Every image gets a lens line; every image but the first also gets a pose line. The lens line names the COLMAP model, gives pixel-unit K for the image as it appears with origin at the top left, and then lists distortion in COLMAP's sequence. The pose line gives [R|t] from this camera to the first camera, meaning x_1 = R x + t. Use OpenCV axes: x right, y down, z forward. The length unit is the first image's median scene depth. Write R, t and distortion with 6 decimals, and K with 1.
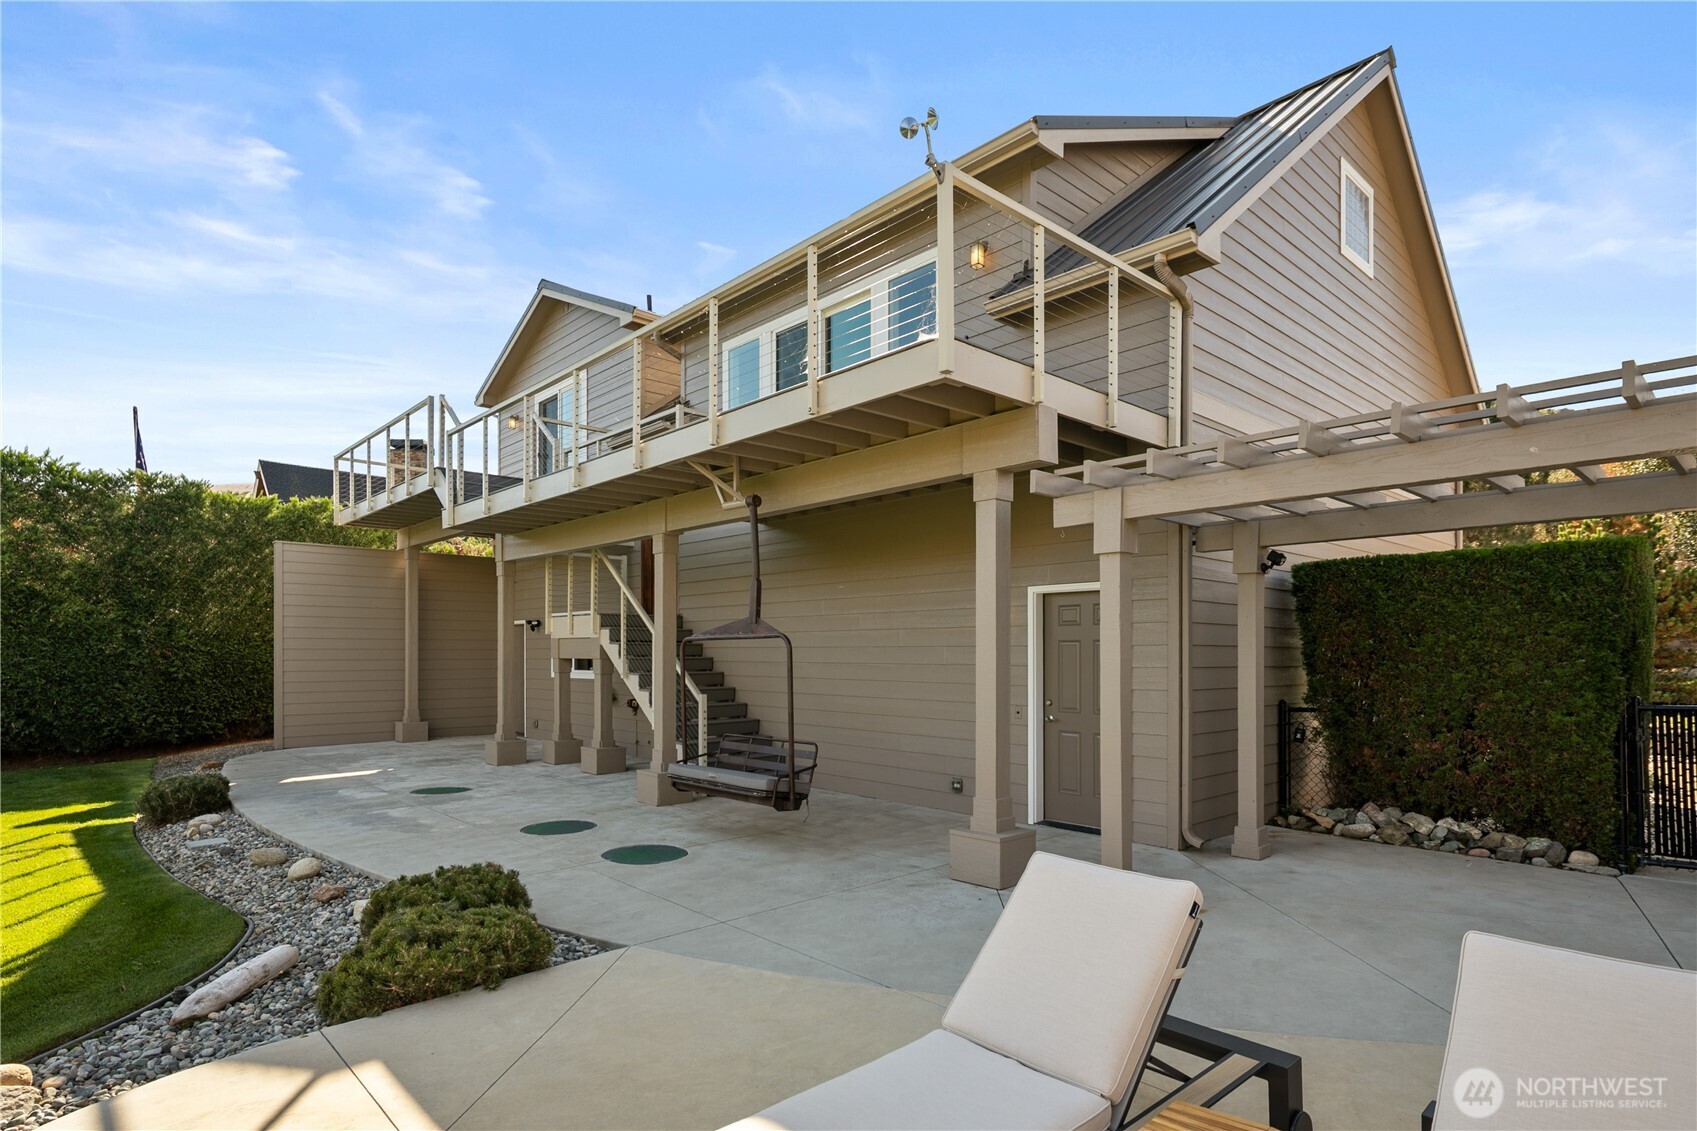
lens RADIAL K [[892.3, 0, 842.8], [0, 892.3, 652.0], [0, 0, 1]] dist [0.002322, 0.000297]
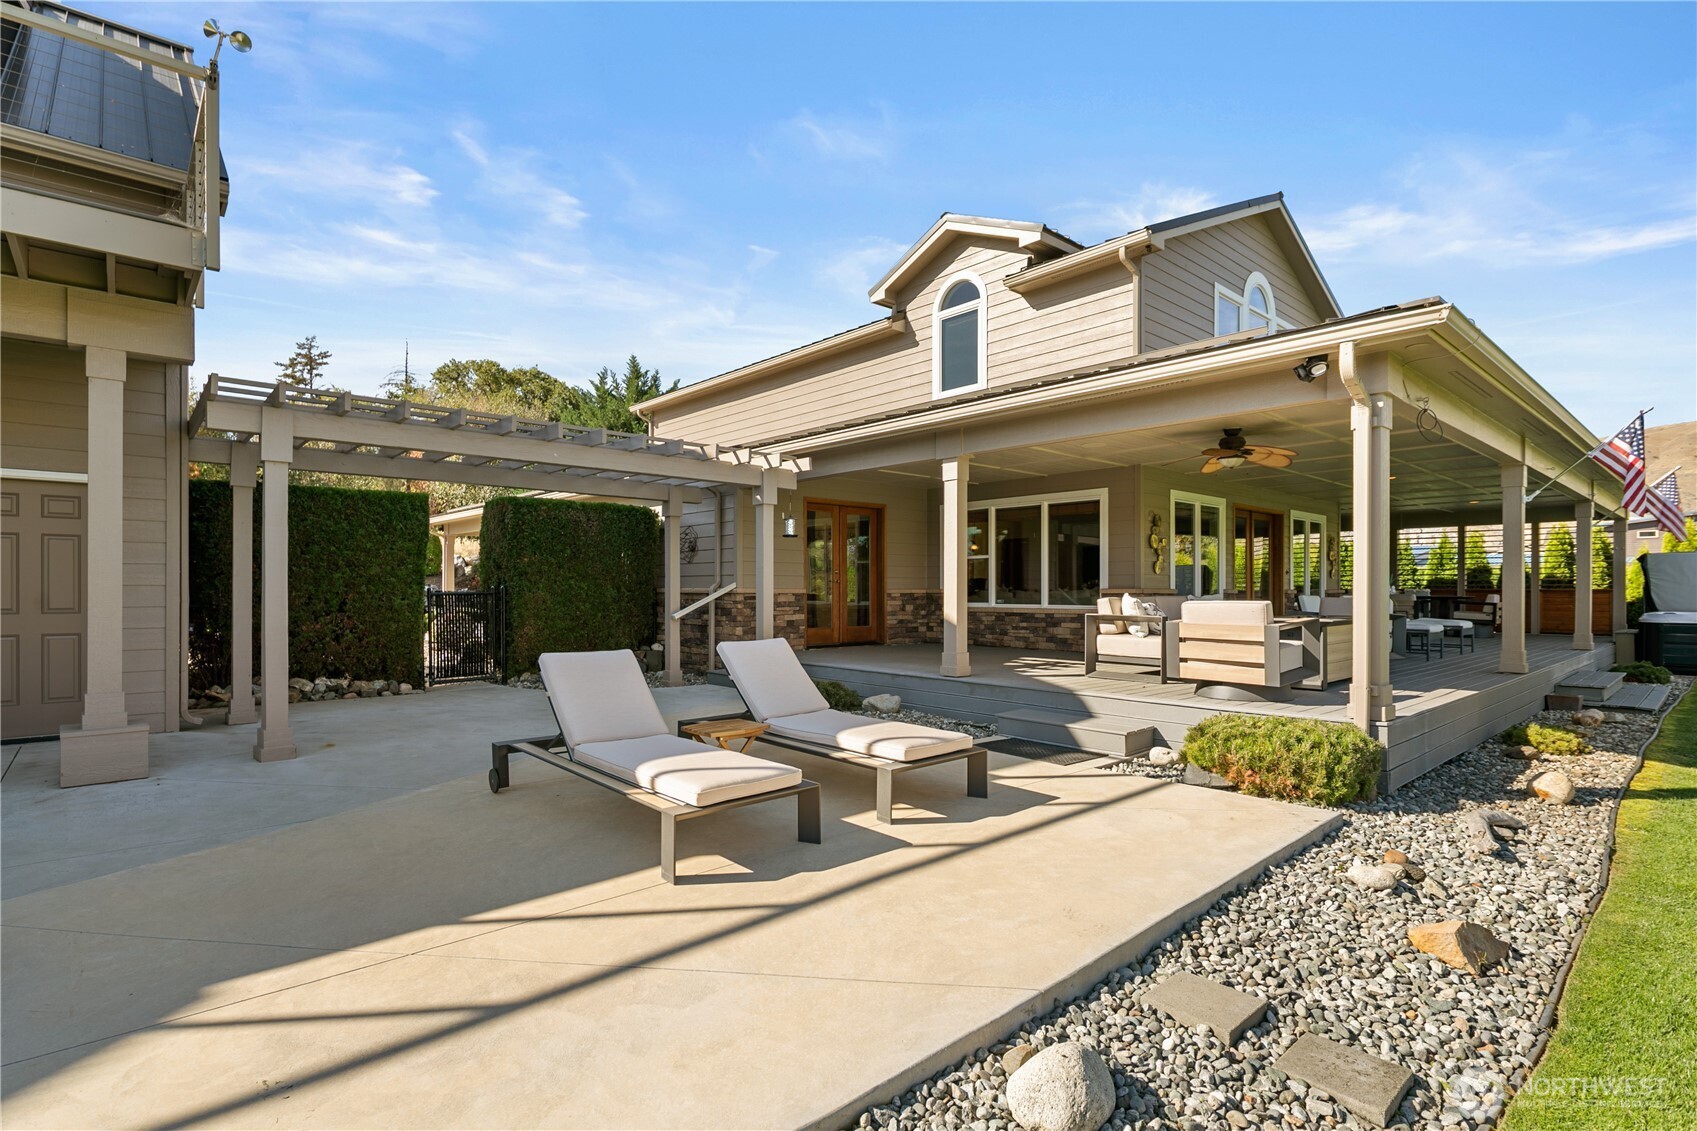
lens RADIAL K [[830.9, 0, 841.6], [0, 830.9, 587.9], [0, 0, 1]] dist [0.000003, -0.000216]
pose [[-0.000629, 0.000455, 1.000000, -0.675817], [-0.007160, 0.999974, -0.000459, 0.043108], [-0.999974, -0.007160, -0.000626, 0.200048]]
